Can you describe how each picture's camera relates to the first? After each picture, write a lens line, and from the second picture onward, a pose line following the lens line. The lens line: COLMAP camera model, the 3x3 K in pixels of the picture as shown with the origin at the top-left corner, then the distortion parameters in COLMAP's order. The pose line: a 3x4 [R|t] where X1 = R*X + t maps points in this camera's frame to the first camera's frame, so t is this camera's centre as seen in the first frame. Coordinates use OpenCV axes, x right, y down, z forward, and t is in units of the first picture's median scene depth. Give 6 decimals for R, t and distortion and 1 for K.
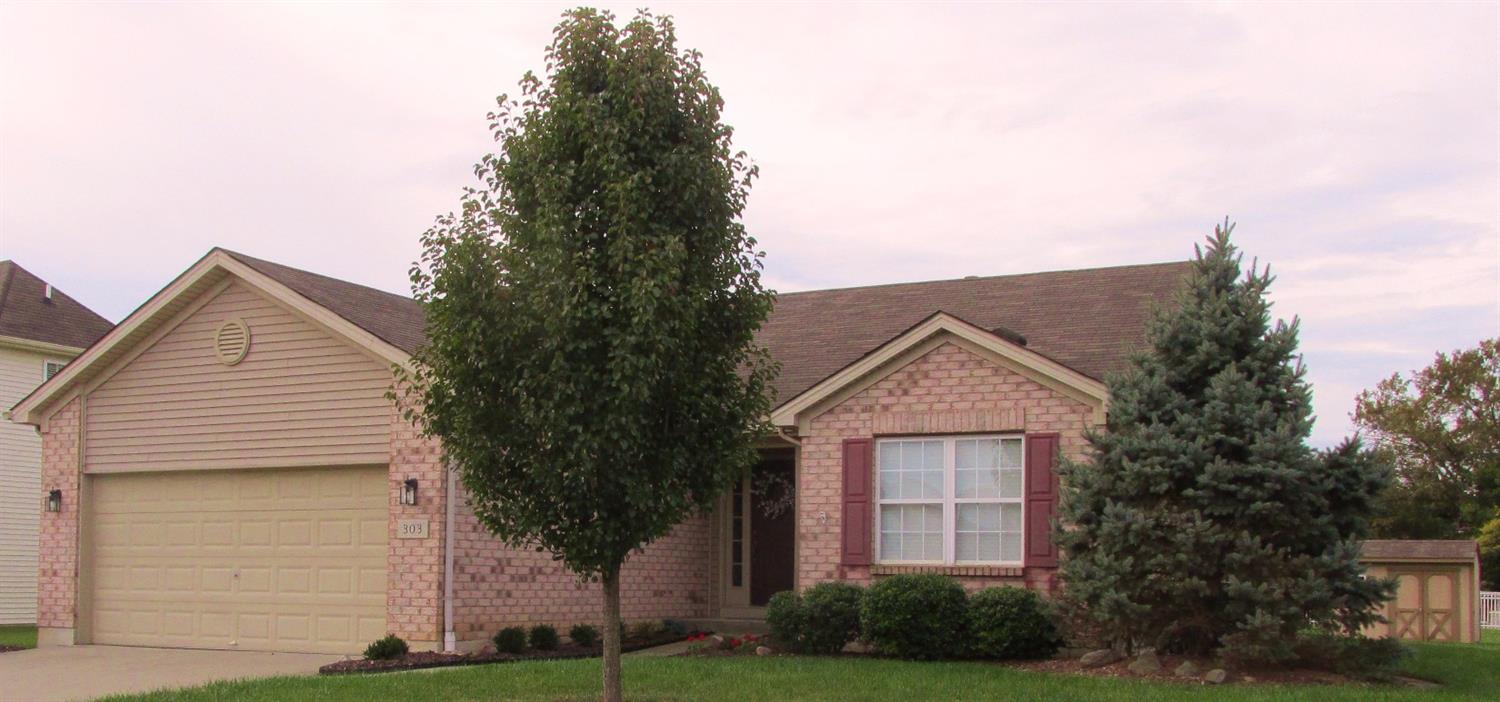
lens RADIAL K [[1522.2, 0, 750.1], [0, 1522.2, 409.8], [0, 0, 1]] dist [-0.011814, -0.007250]
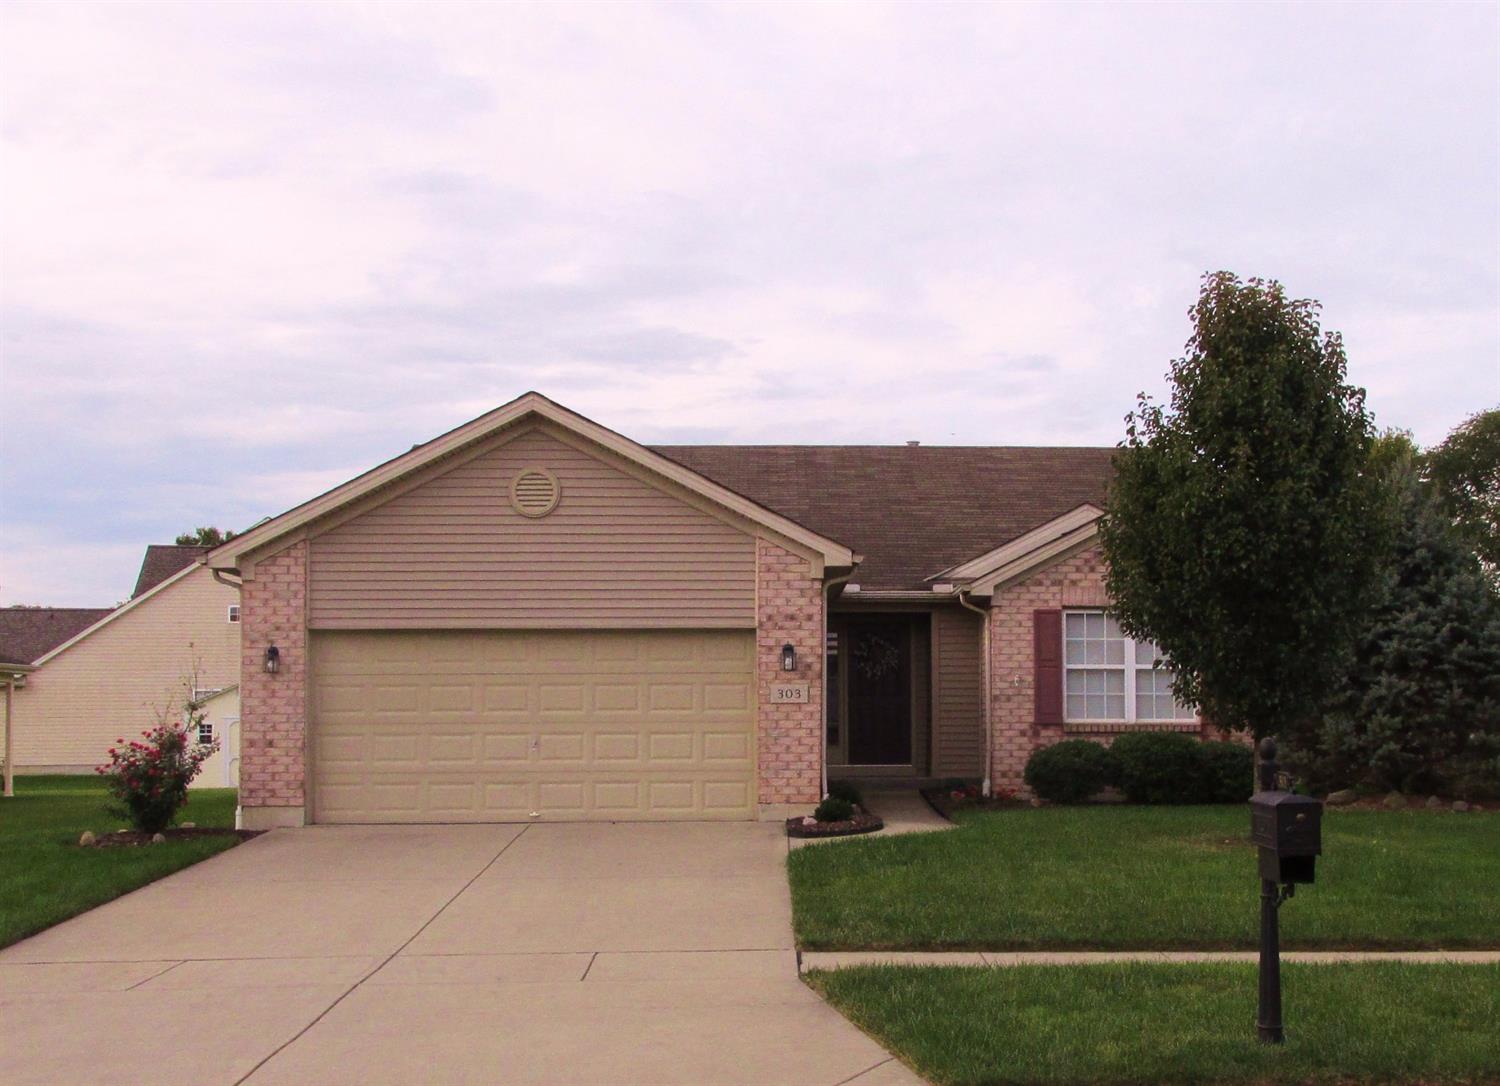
lens RADIAL K [[1930.9, 0, 750.0], [0, 1930.9, 543.0], [0, 0, 1]] dist [-0.001581, 0.026966]
pose [[0.853074, 0.037537, 0.520438, -0.848699], [-0.044940, 0.998988, 0.001609, -0.021812], [-0.519851, -0.024761, 0.853898, -0.082585]]
